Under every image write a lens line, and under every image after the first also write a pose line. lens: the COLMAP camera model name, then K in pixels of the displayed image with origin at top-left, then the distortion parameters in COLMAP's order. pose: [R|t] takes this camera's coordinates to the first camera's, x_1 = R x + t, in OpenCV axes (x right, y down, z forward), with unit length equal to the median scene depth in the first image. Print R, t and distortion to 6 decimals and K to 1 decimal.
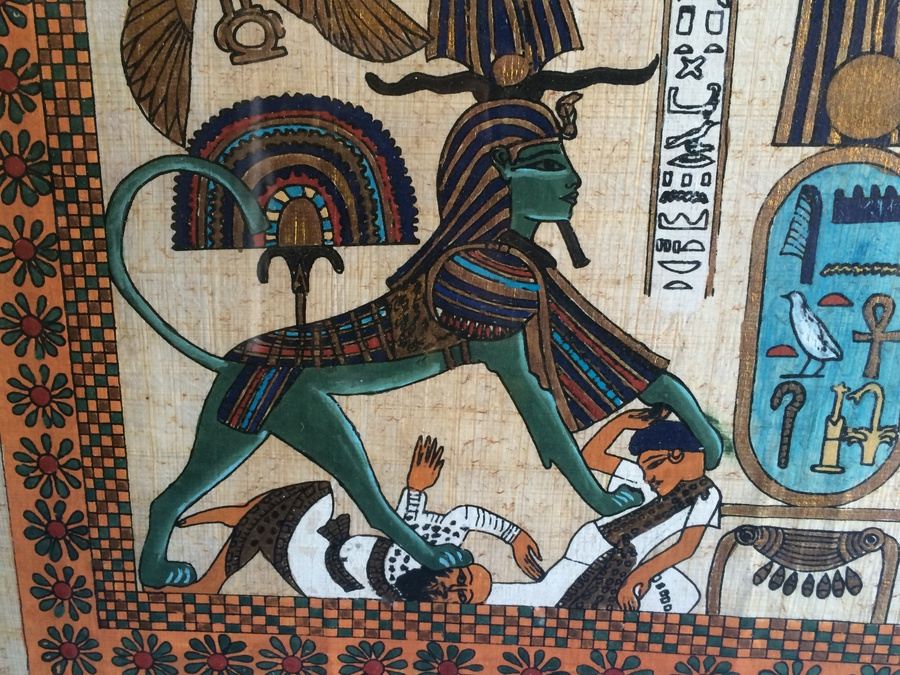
lens RADIAL K [[908.4, 0, 448.3], [0, 908.4, 339.4], [0, 0, 1]] dist [0.033525, 0.000000]
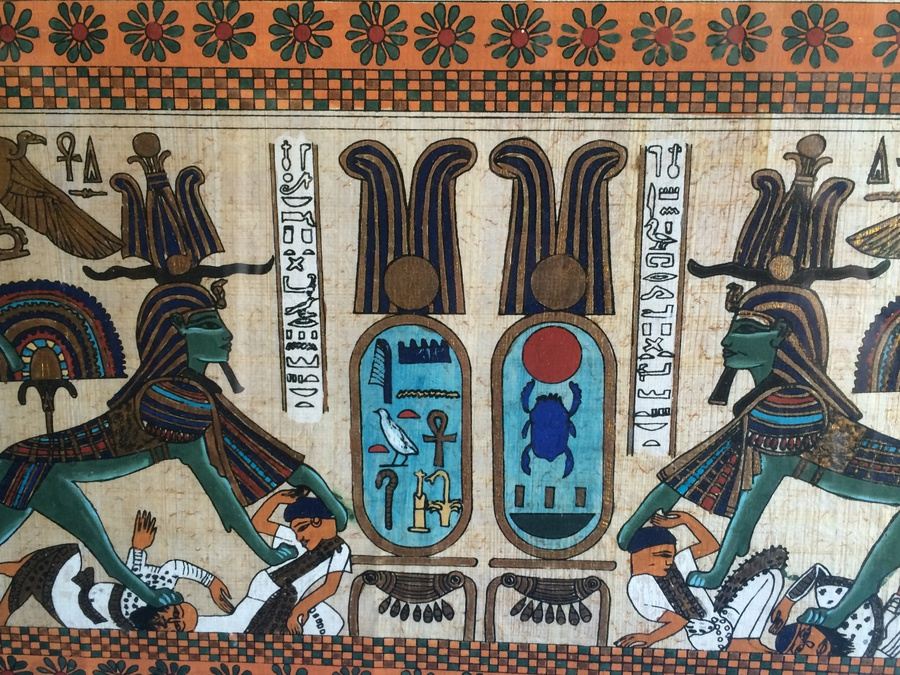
lens RADIAL K [[908.4, 0, 444.0], [0, 908.4, 332.8], [0, 0, 1]] dist [0.033525, 0.000000]
pose [[0.999947, -0.010295, -0.000337, 0.451730], [0.010259, 0.998306, -0.057269, -0.083948], [0.000926, 0.057263, 0.998359, -0.436955]]
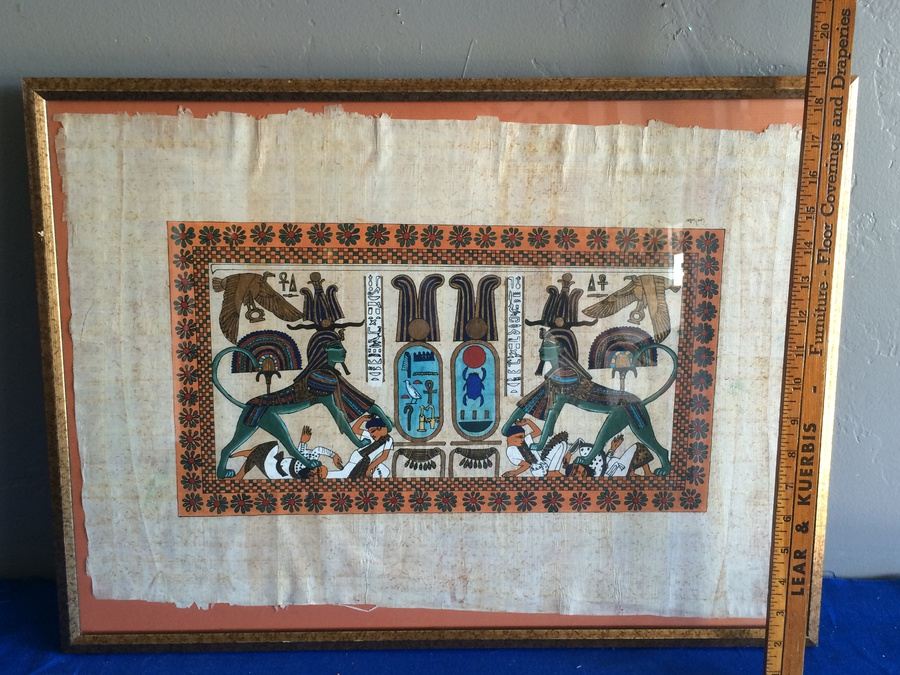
lens RADIAL K [[908.4, 0, 450.1], [0, 908.4, 345.0], [0, 0, 1]] dist [0.033525, 0.000000]
pose [[0.995805, -0.023360, 0.088469, 0.219901], [0.032622, 0.993965, -0.104733, 0.182313], [-0.085489, 0.107179, 0.990558, -2.465902]]
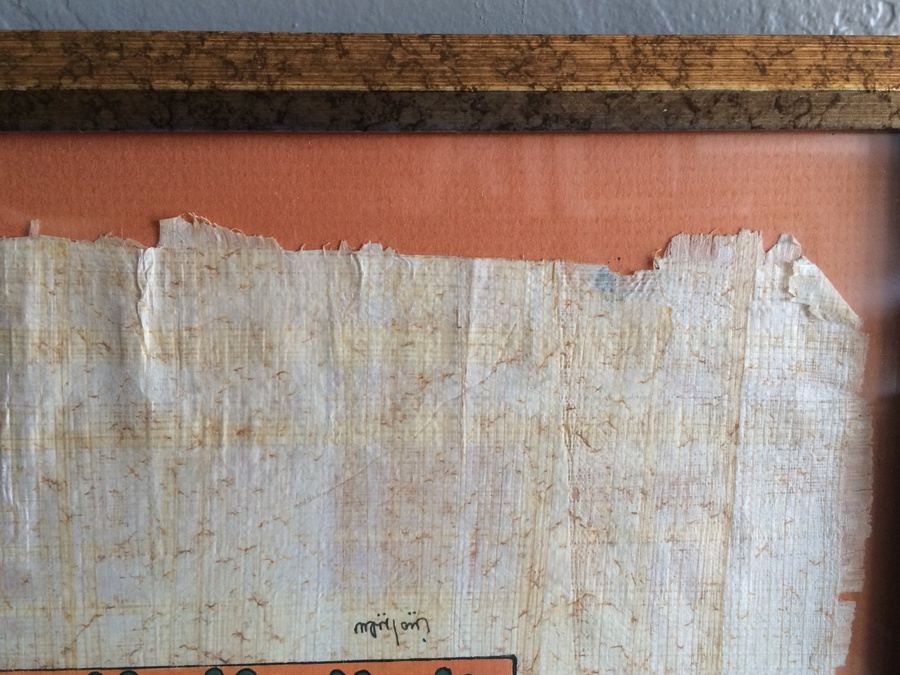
lens RADIAL K [[908.4, 0, 453.1], [0, 908.4, 334.1], [0, 0, 1]] dist [0.033525, 0.000000]
pose [[0.986473, -0.033893, 0.160379, 1.344953], [0.060562, 0.984525, -0.164448, -0.703479], [-0.152323, 0.171937, 0.973260, -0.139785]]
